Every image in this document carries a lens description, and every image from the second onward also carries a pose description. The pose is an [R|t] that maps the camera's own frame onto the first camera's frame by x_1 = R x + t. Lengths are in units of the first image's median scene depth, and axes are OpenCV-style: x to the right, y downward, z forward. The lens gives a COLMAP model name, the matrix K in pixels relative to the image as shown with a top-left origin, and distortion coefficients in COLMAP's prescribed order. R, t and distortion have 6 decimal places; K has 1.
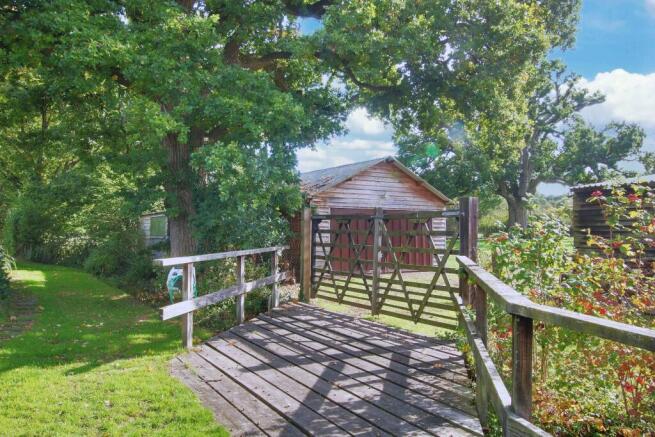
lens RADIAL K [[493.9, 0, 327.5], [0, 493.9, 218.5], [0, 0, 1]] dist [0.032920, 0.001690]
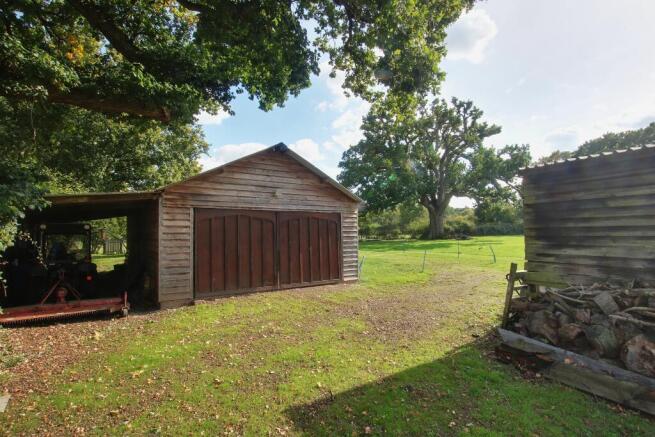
lens RADIAL K [[330.0, 0, 327.5], [0, 330.0, 218.5], [0, 0, 1]] dist [-0.000616, -0.000101]
pose [[0.998816, -0.009892, 0.047637, 0.066460], [0.010892, 0.999725, -0.020774, 0.002576], [-0.047419, 0.021269, 0.998649, 0.177091]]
